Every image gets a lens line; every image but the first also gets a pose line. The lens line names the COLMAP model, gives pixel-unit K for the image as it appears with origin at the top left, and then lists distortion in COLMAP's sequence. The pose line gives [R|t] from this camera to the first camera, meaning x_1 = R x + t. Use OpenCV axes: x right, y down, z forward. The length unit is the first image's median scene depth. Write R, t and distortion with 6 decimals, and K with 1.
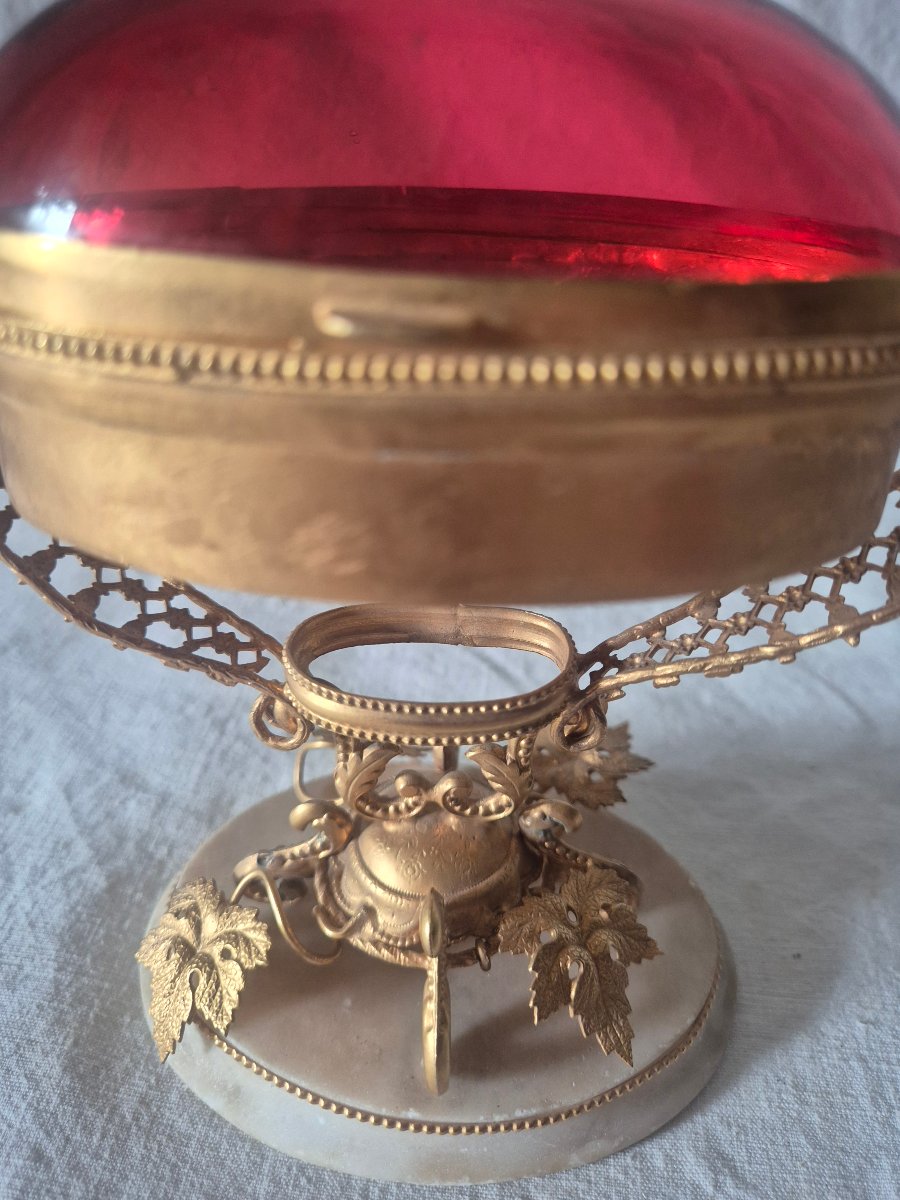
lens RADIAL K [[808.3, 0, 457.4], [0, 808.3, 566.6], [0, 0, 1]] dist [-0.022062, -0.001055]
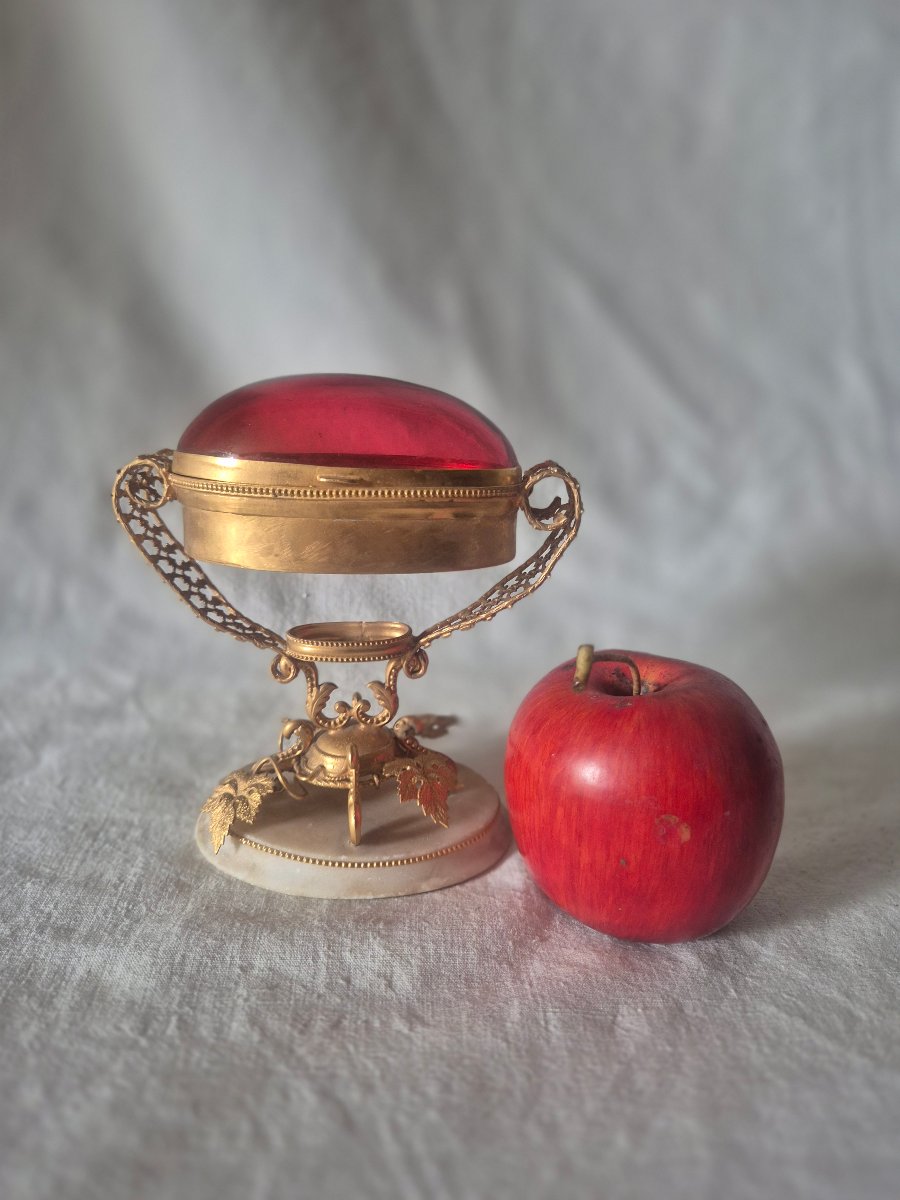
lens RADIAL K [[803.7, 0, 450.0], [0, 803.7, 600.0], [0, 0, 1]] dist [0.004854, -0.000097]
pose [[0.995747, -0.020092, 0.089910, 0.043489], [0.045974, 0.954098, -0.295944, 0.658310], [-0.079837, 0.298819, 0.950964, -1.166116]]
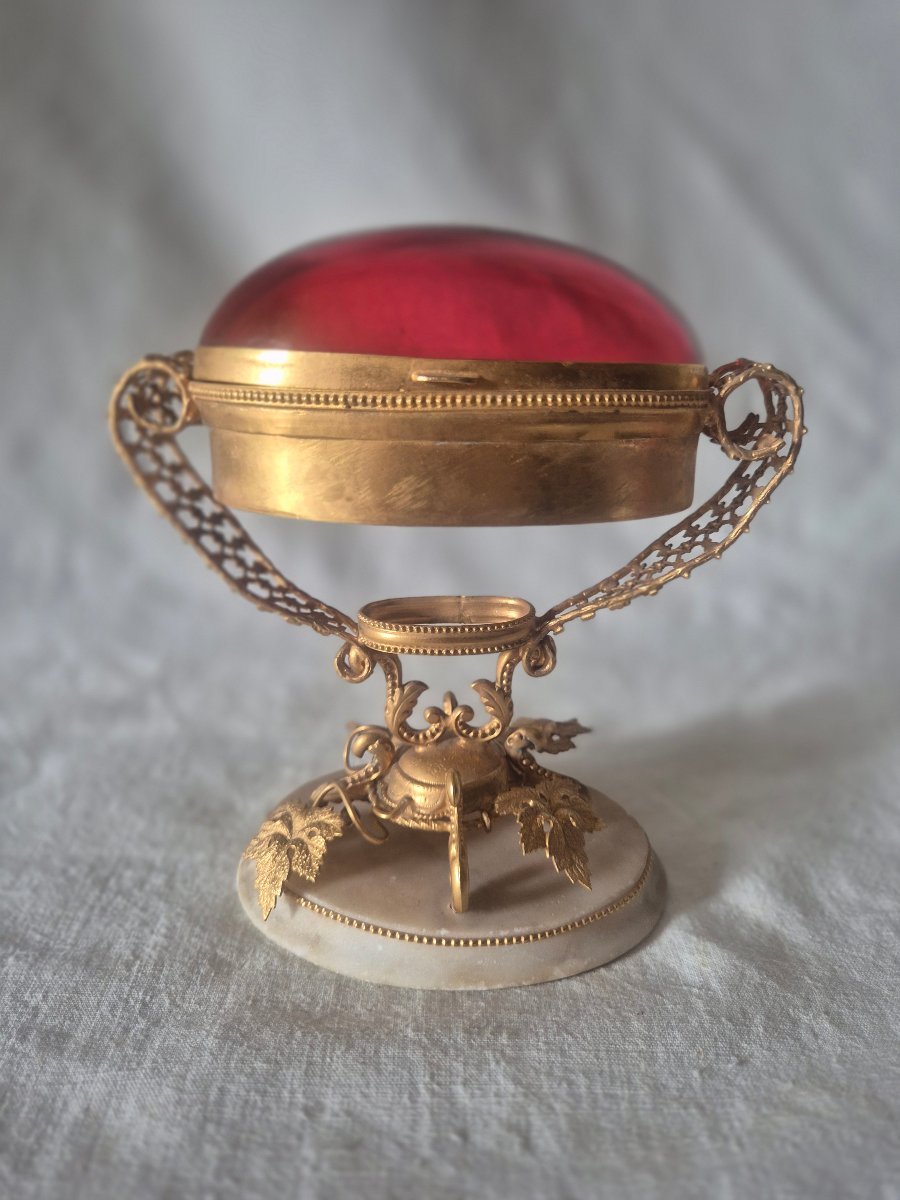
lens RADIAL K [[796.3, 0, 450.0], [0, 796.3, 600.0], [0, 0, 1]] dist [-0.007140, -0.002746]
pose [[0.998663, -0.025625, 0.044892, -0.091962], [0.036204, 0.966630, -0.253607, 0.454734], [-0.036895, 0.254893, 0.966265, -0.538269]]
